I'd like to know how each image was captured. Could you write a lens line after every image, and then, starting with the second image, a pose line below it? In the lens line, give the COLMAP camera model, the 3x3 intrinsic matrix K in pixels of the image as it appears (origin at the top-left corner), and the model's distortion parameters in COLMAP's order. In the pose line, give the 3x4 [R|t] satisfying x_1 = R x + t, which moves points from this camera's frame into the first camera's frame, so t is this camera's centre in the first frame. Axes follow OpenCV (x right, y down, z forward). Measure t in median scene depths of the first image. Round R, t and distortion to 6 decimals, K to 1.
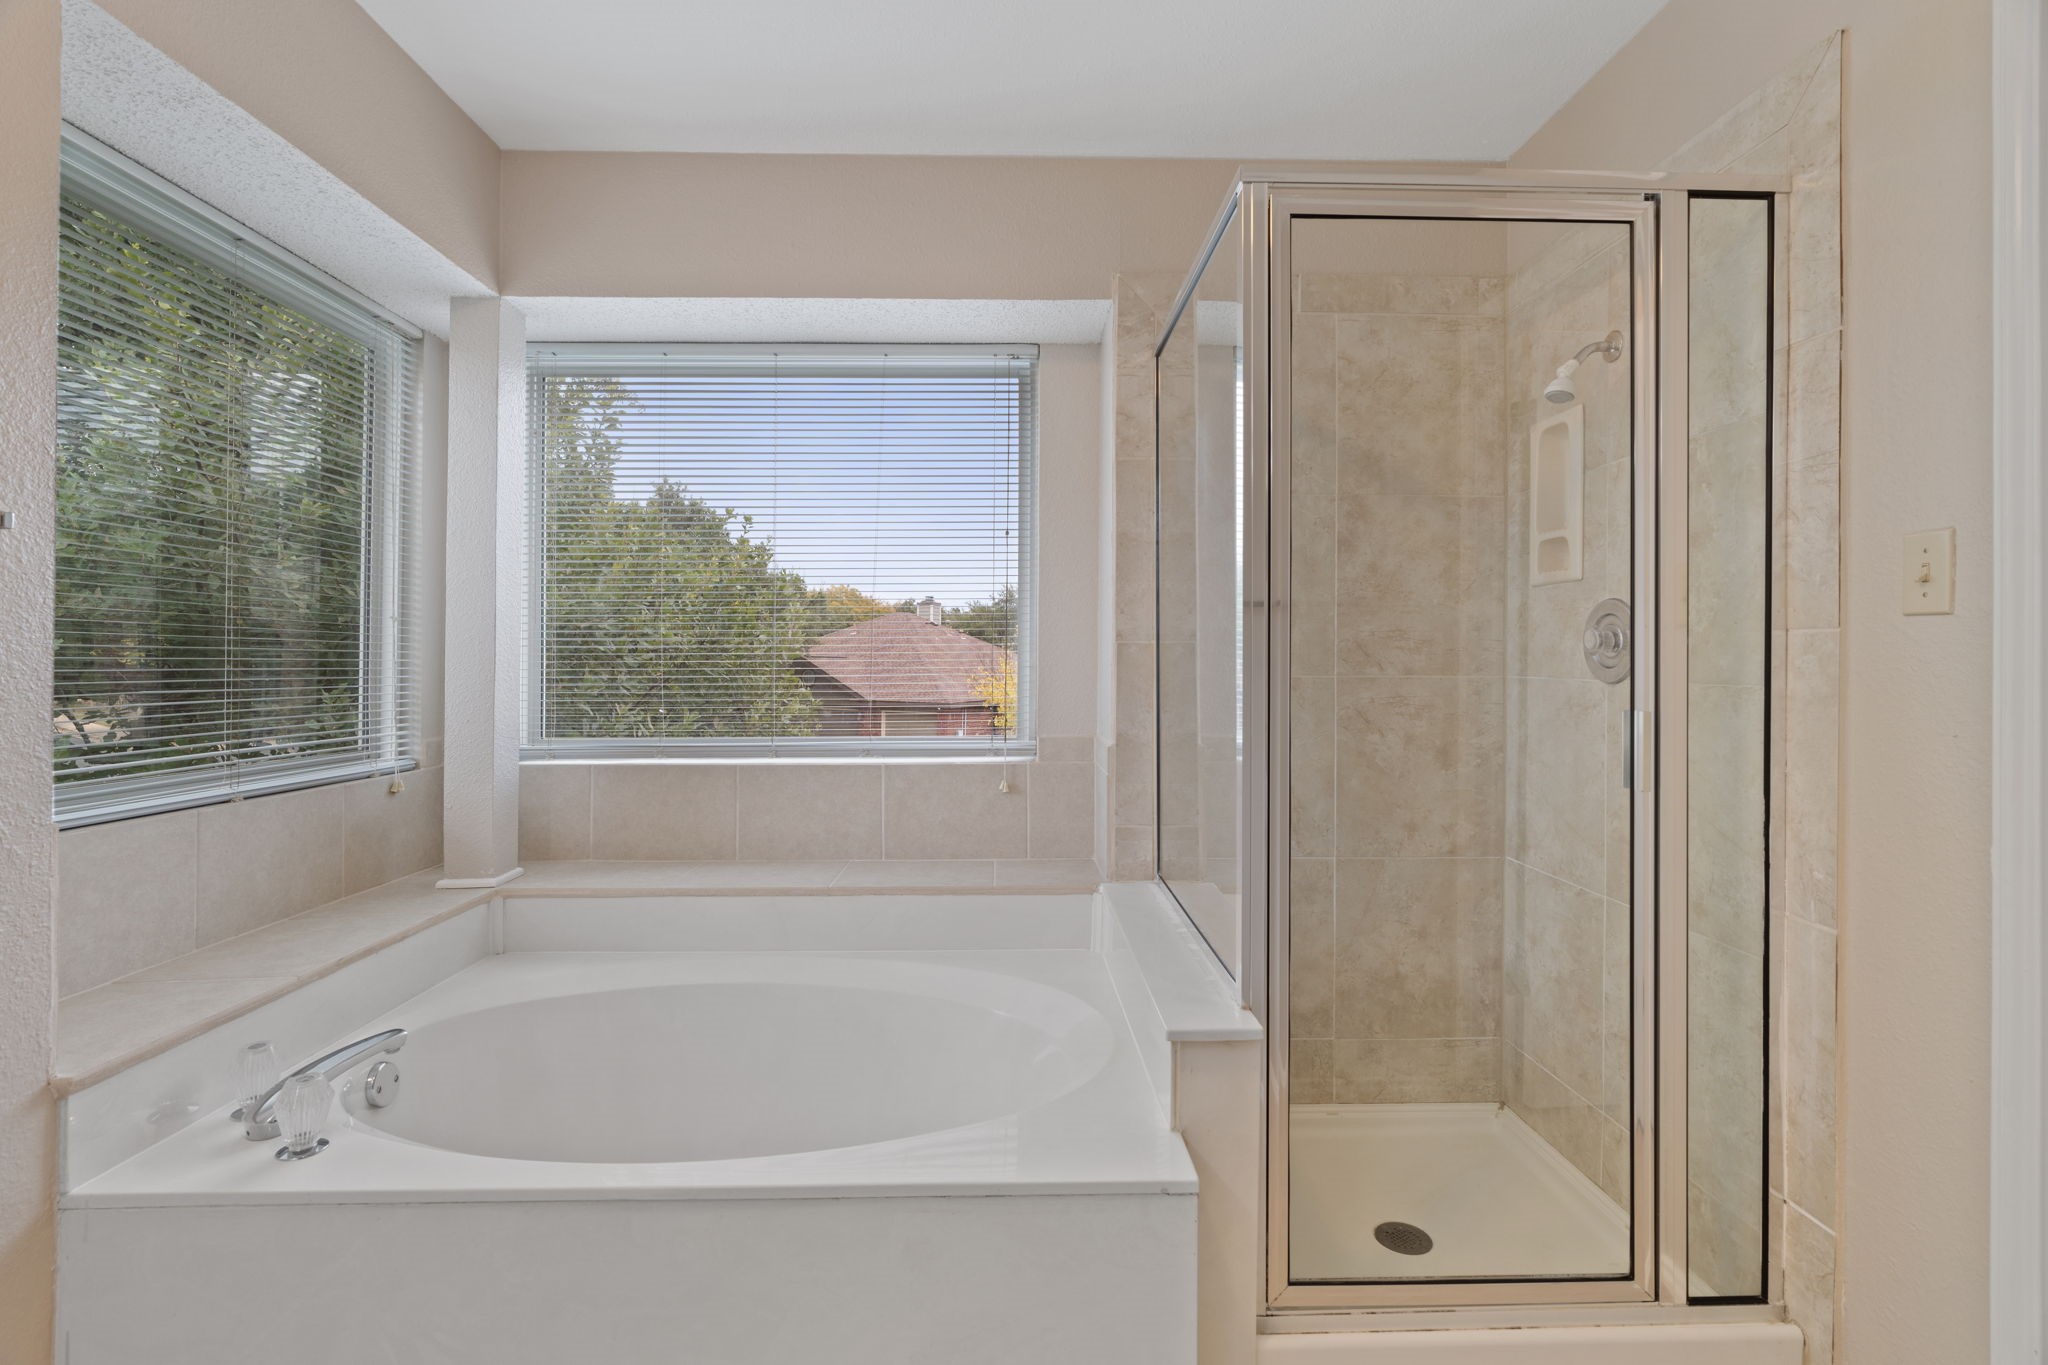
lens RADIAL K [[940.2, 0, 1027.7], [0, 940.2, 665.2], [0, 0, 1]] dist [0.000100, -0.000195]
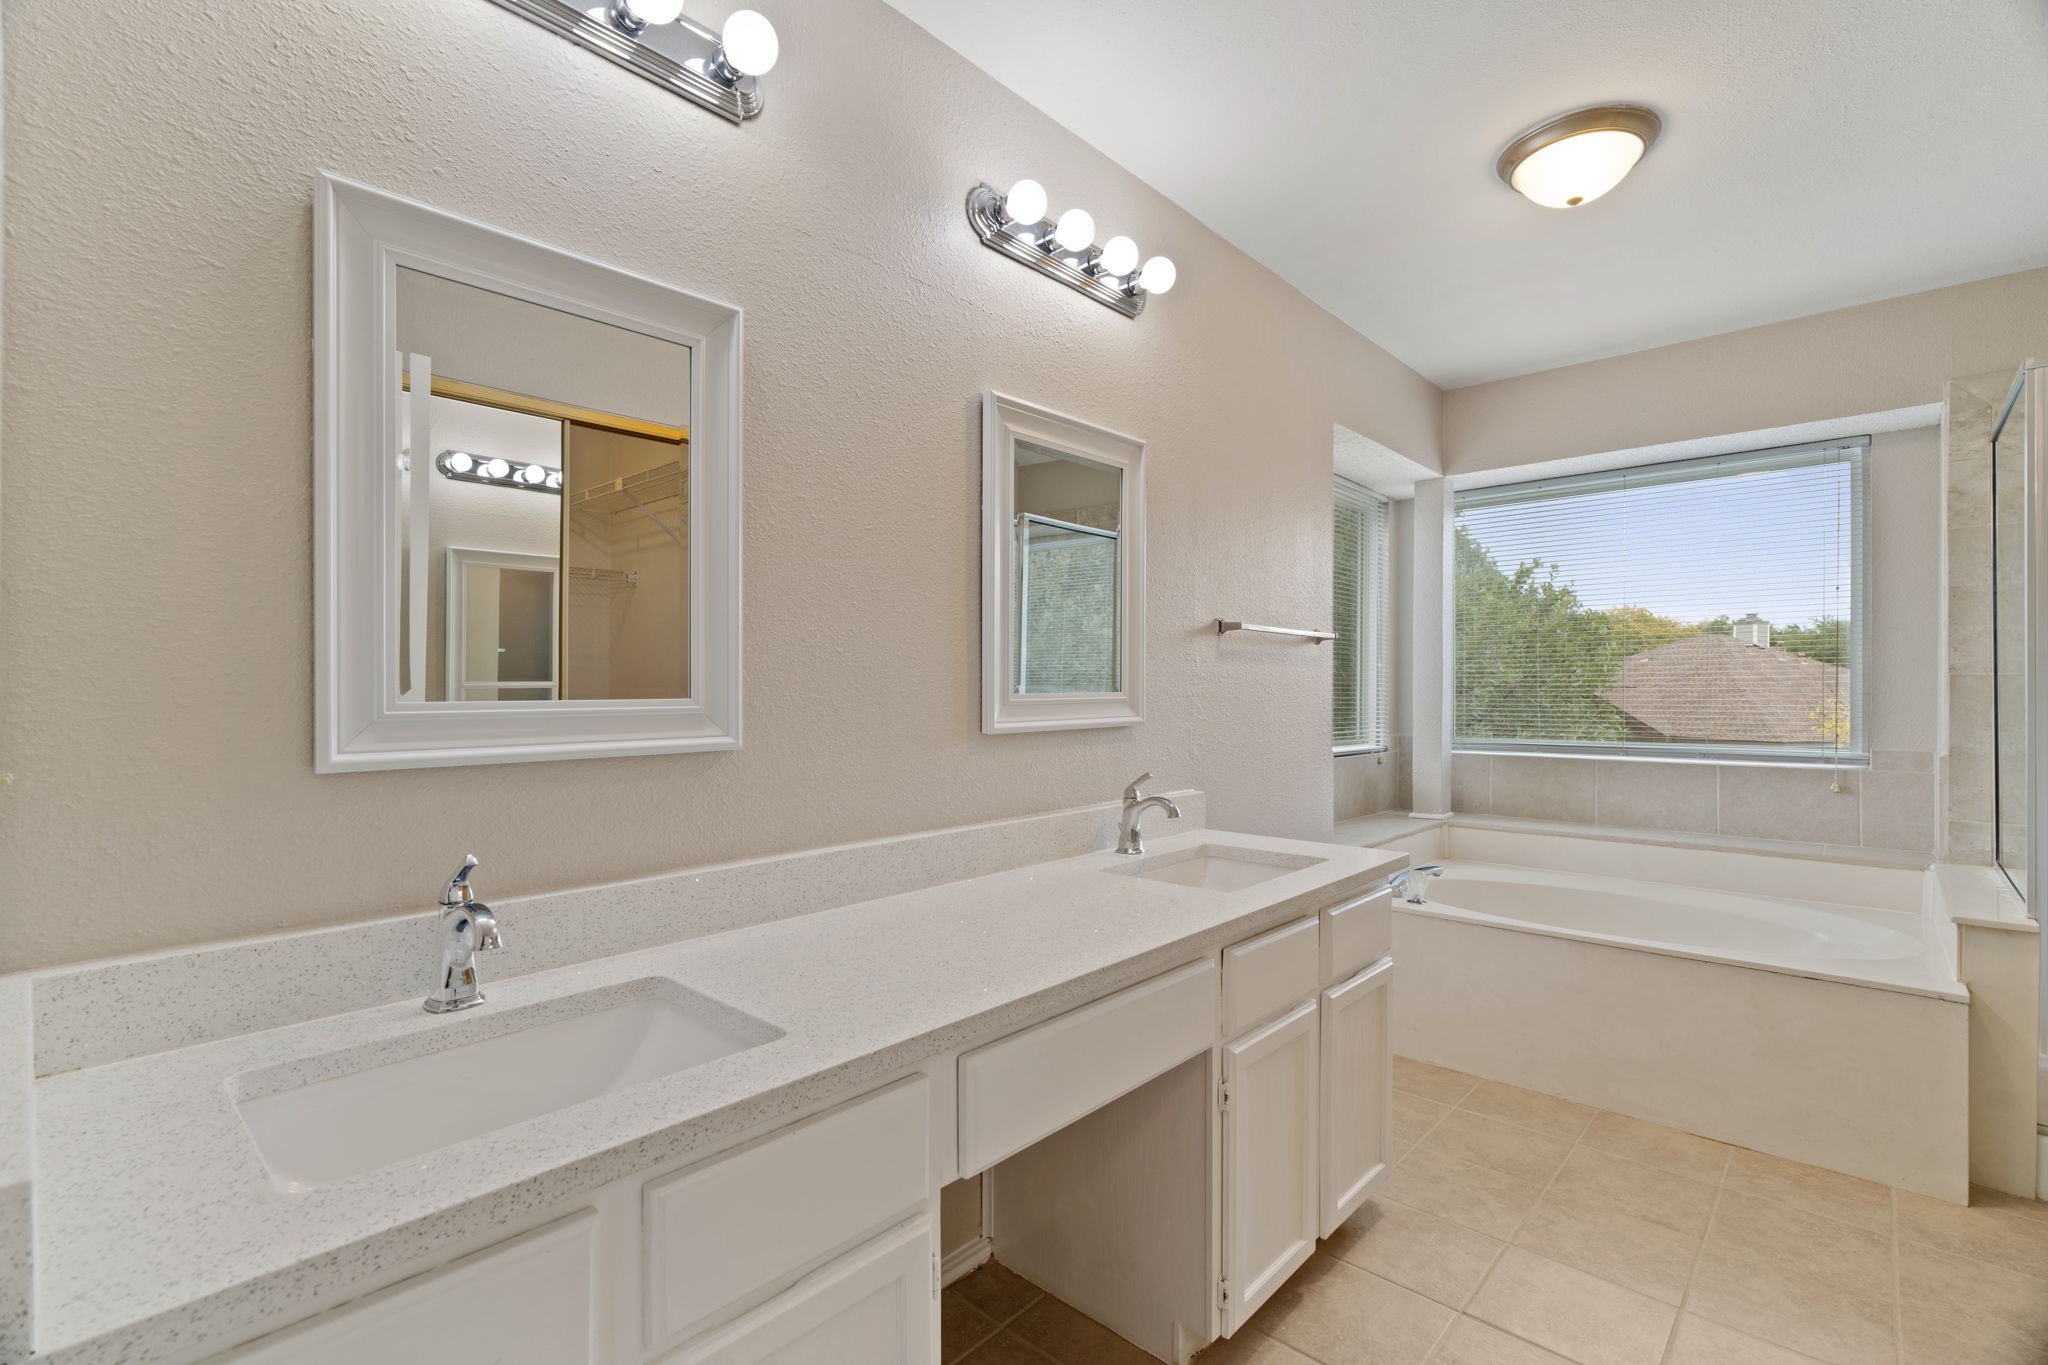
lens RADIAL K [[940.2, 0, 1021.1], [0, 940.2, 681.6], [0, 0, 1]] dist [0.000100, -0.000195]
pose [[0.721962, -0.005387, -0.691912, 0.066899], [-0.005013, 0.999903, -0.013016, 0.008509], [0.691915, 0.012865, 0.721864, -0.754659]]
